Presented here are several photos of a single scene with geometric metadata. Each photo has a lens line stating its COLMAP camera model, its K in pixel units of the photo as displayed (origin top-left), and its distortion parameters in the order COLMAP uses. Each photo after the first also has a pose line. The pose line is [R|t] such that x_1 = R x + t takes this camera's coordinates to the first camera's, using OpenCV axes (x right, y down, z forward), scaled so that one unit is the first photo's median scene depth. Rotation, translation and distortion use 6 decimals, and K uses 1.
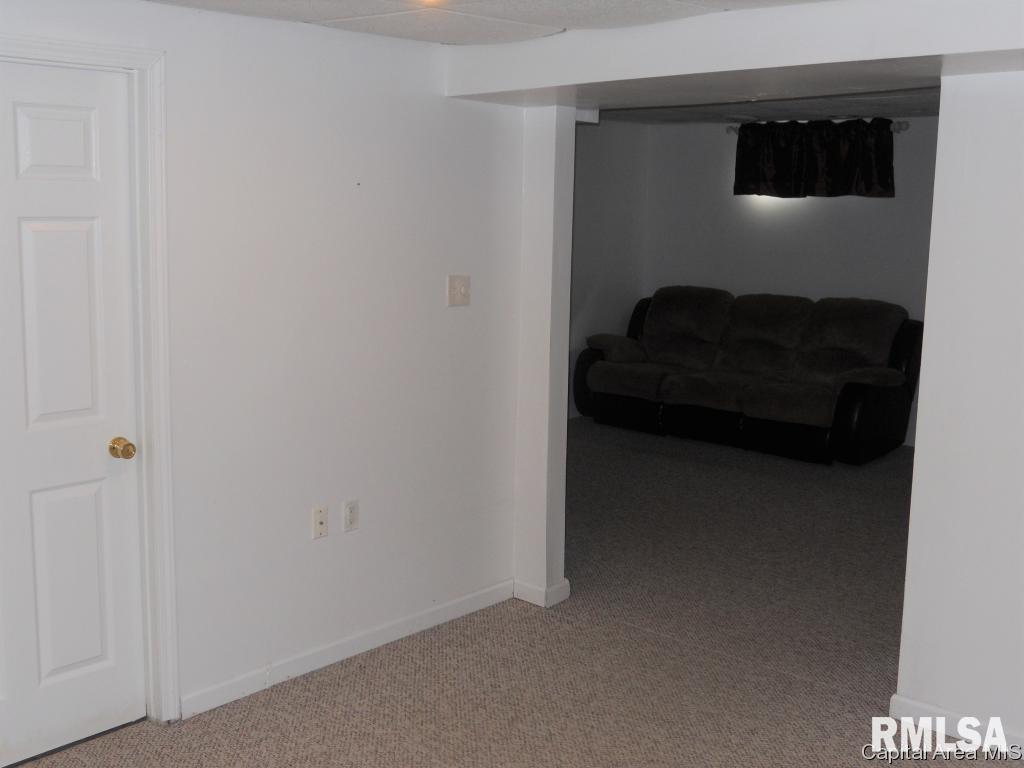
lens RADIAL K [[1151.6, 0, 512.0], [0, 1151.6, 384.0], [0, 0, 1]] dist [-0.003873, 0.010730]
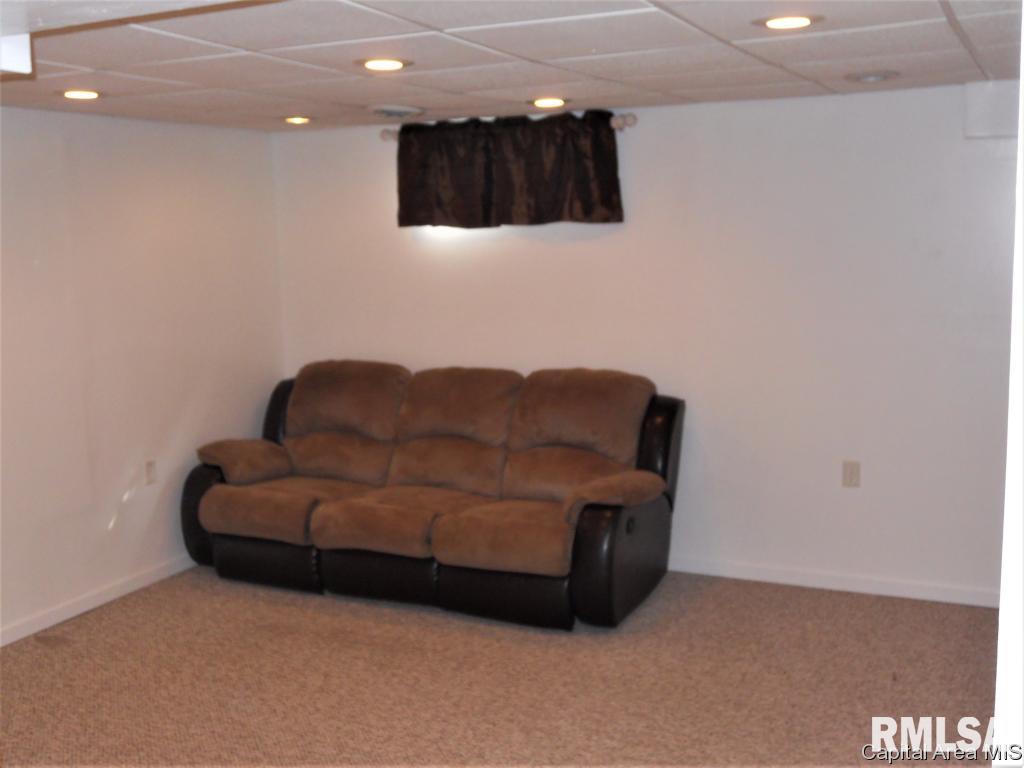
lens RADIAL K [[1151.6, 0, 512.0], [0, 1151.6, 384.0], [0, 0, 1]] dist [-0.003873, 0.010730]
pose [[0.962740, -0.072853, 0.260431, 0.075042], [0.080008, 0.996650, -0.016964, -0.056003], [-0.258323, 0.037169, 0.965343, 0.334374]]
